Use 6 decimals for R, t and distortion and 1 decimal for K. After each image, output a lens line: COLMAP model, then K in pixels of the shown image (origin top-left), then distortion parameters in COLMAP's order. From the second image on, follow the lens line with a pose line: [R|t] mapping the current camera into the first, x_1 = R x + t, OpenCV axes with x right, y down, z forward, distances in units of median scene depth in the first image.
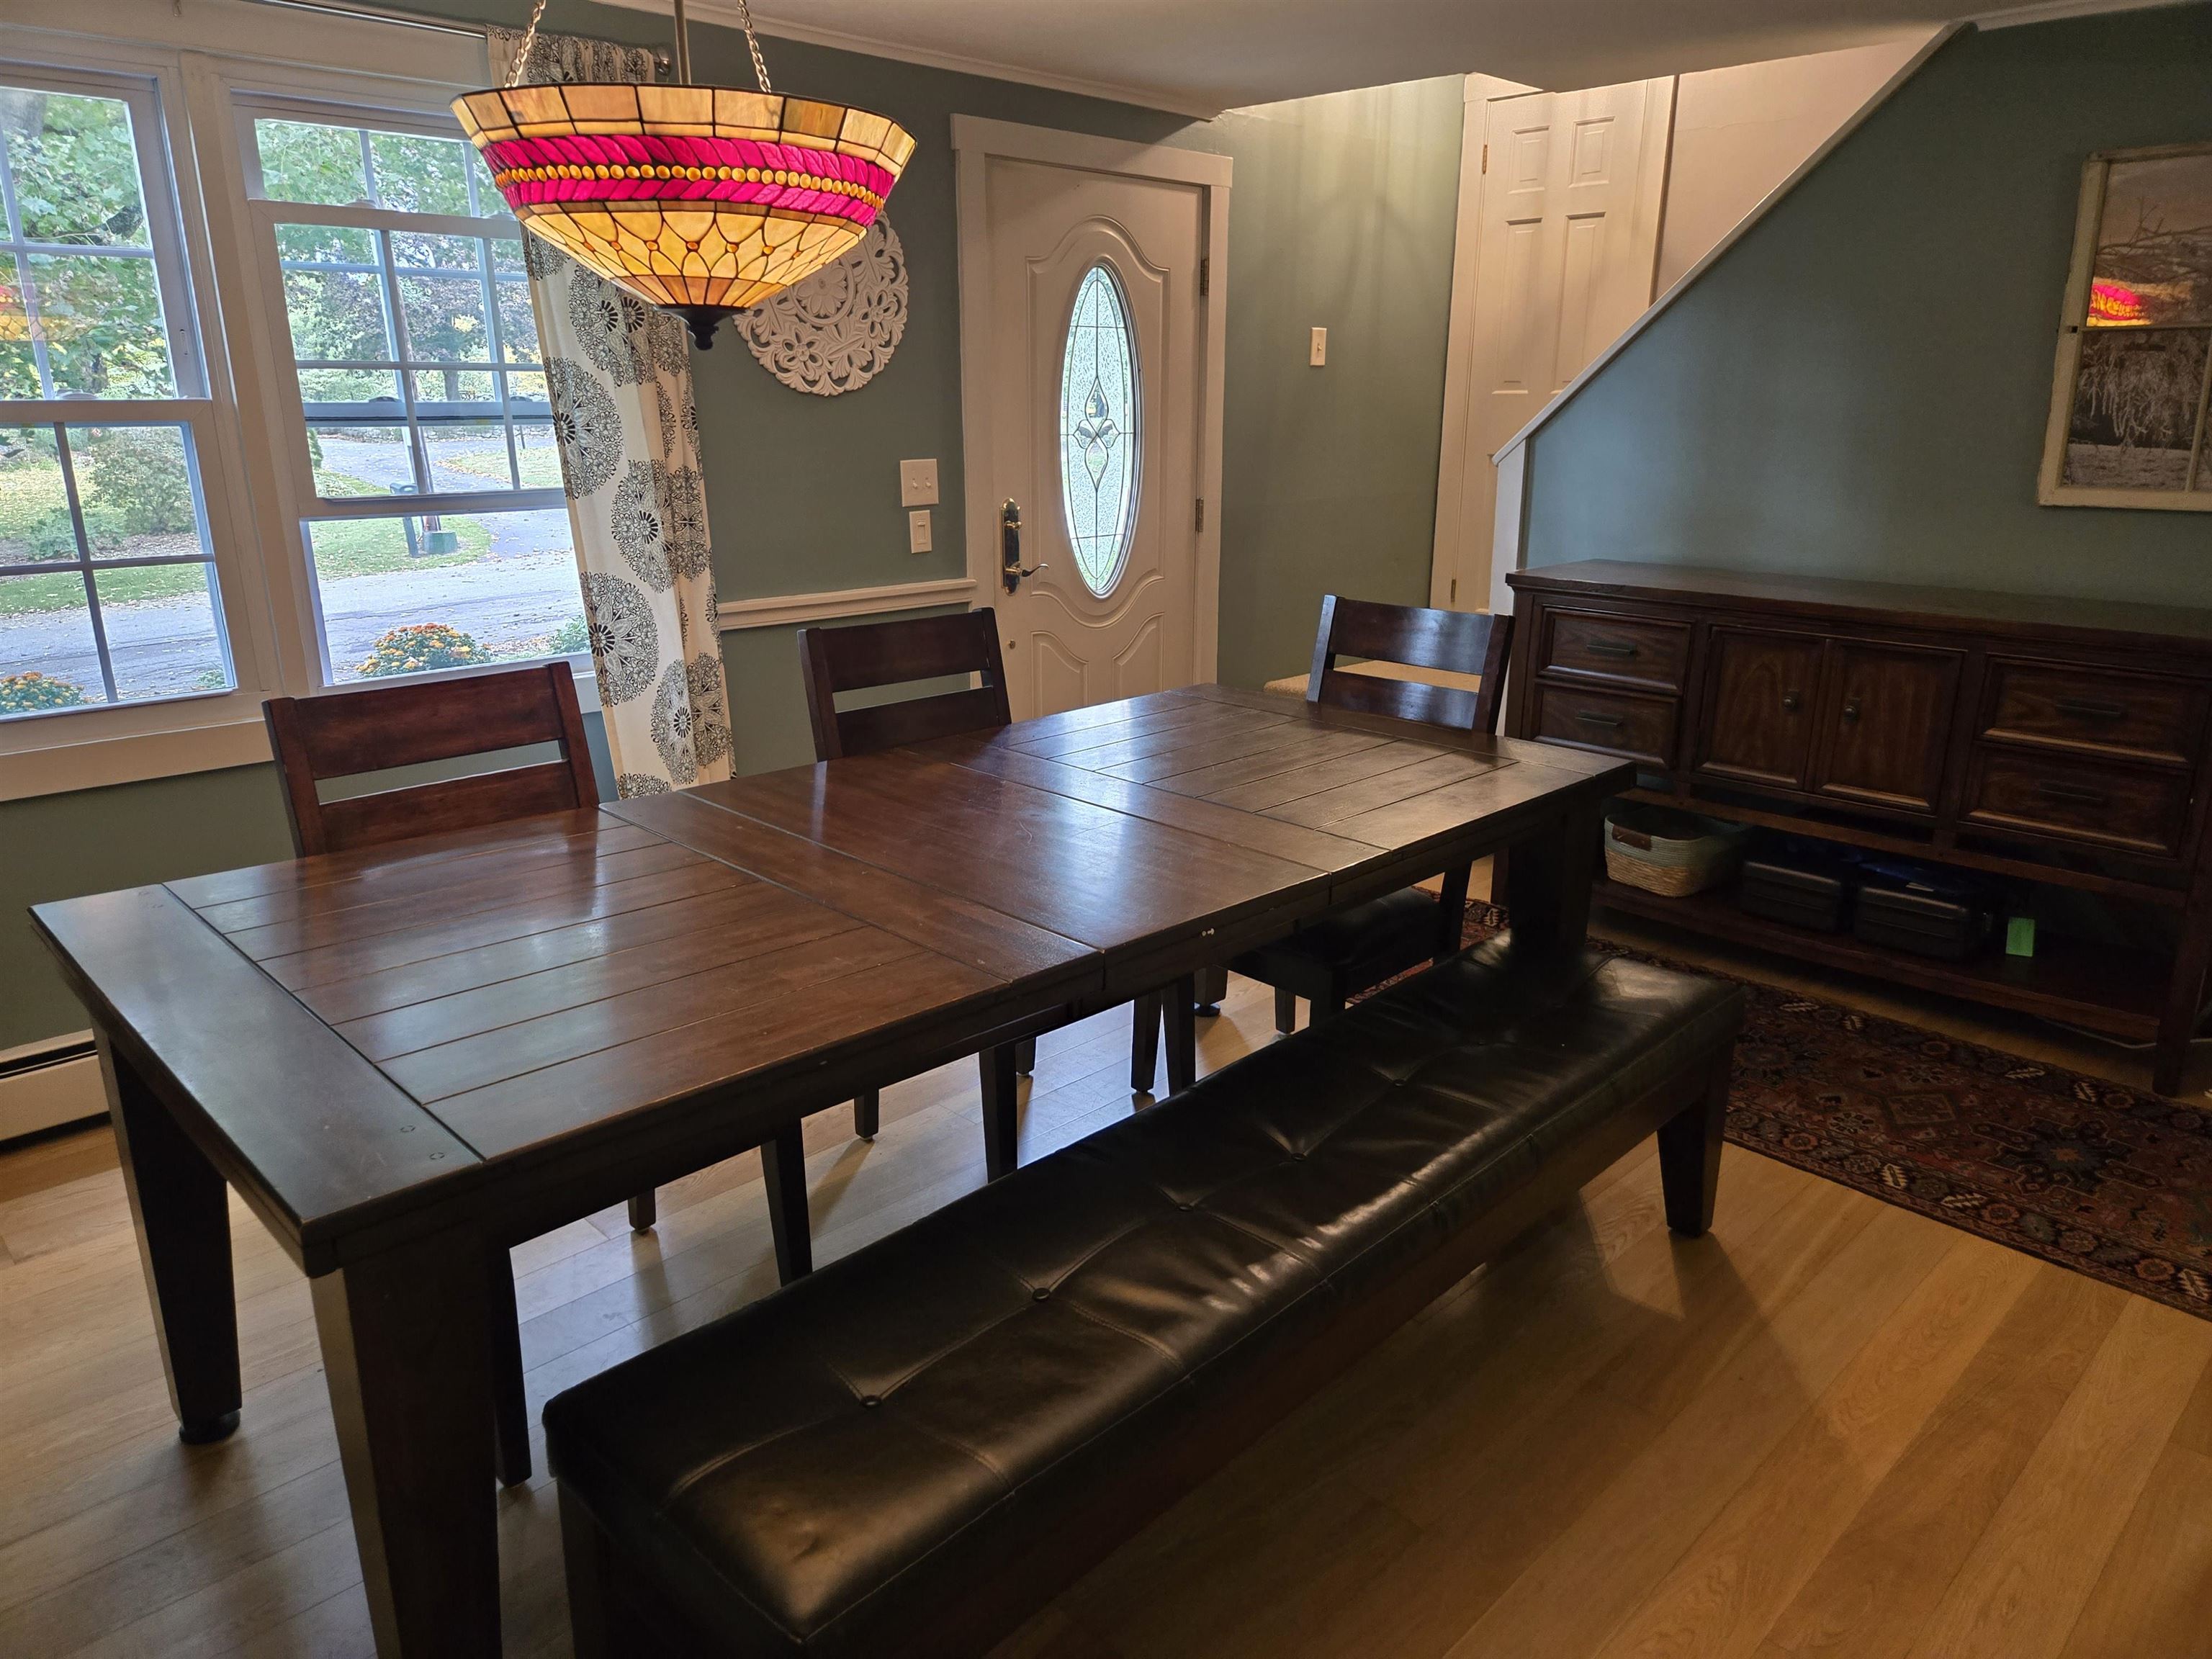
lens RADIAL K [[1488.4, 0, 1107.9], [0, 1488.4, 828.2], [0, 0, 1]] dist [0.062903, -0.035604]
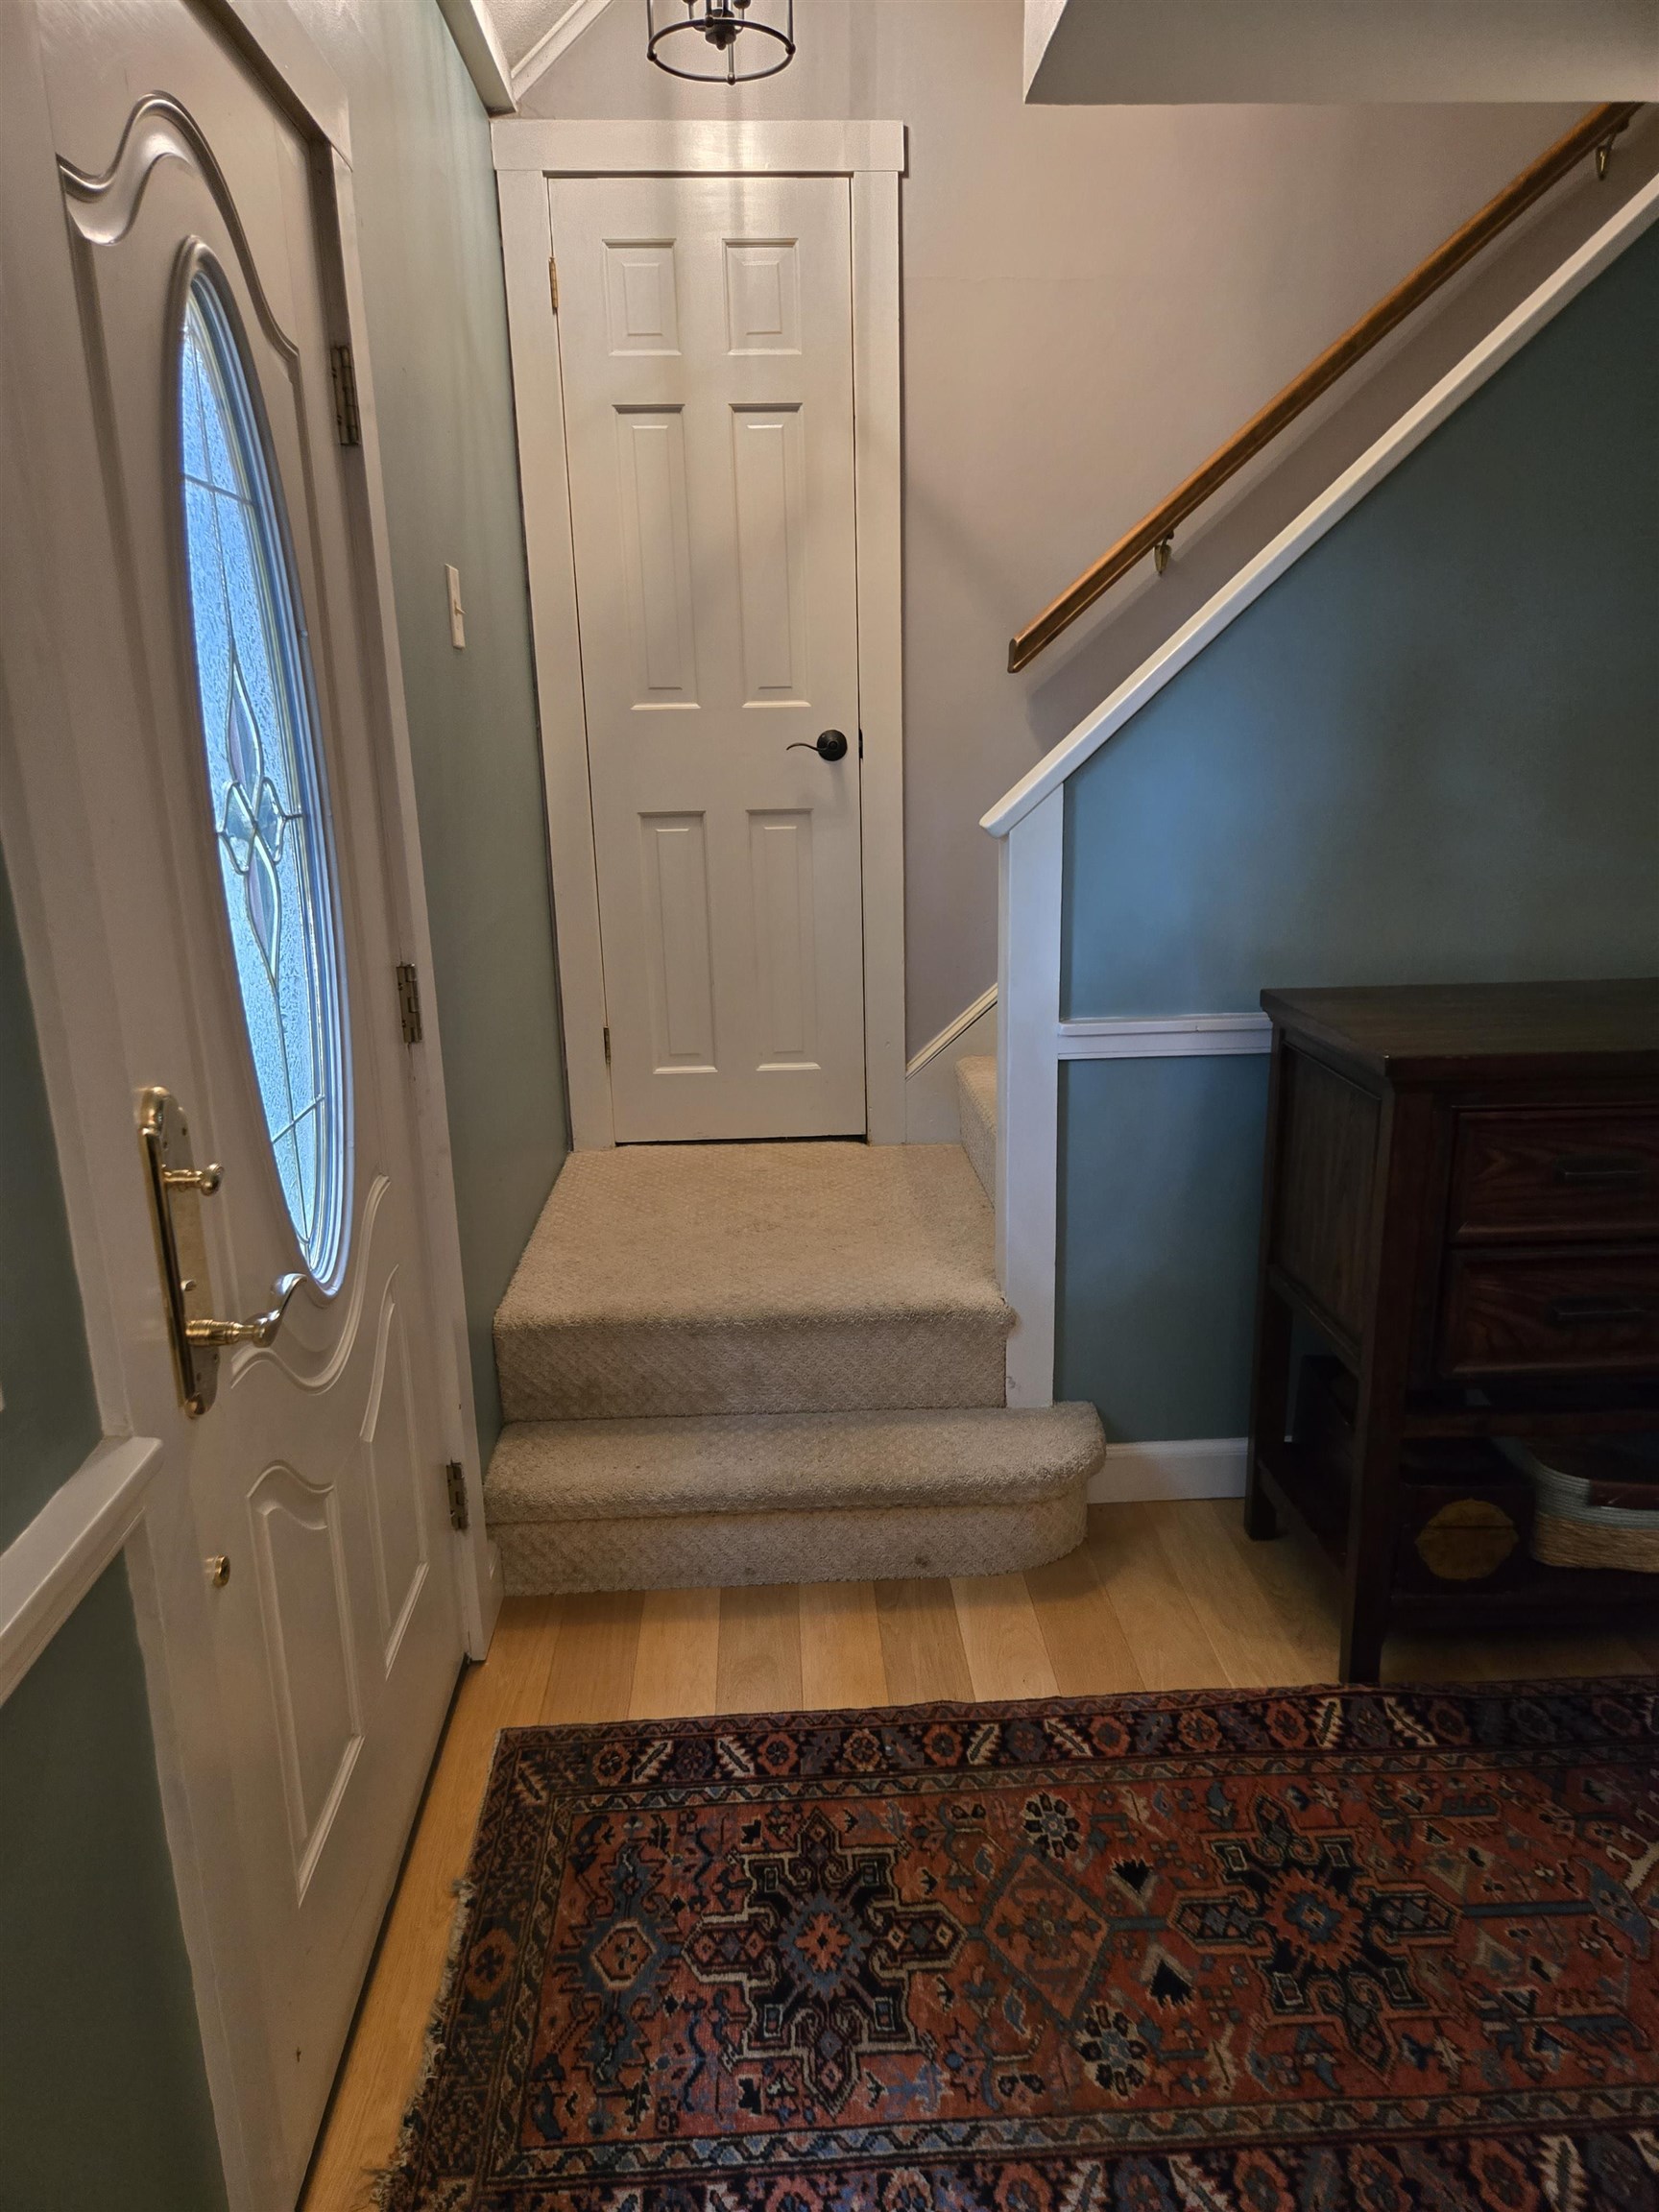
lens RADIAL K [[1488.4, 0, 827.3], [0, 1488.4, 1123.6], [0, 0, 1]] dist [0.062903, -0.035604]
pose [[0.663255, -0.212843, 0.717489, -0.151095], [0.227457, 0.970684, 0.077689, -0.173461], [-0.712991, 0.111670, 0.692224, 0.605067]]
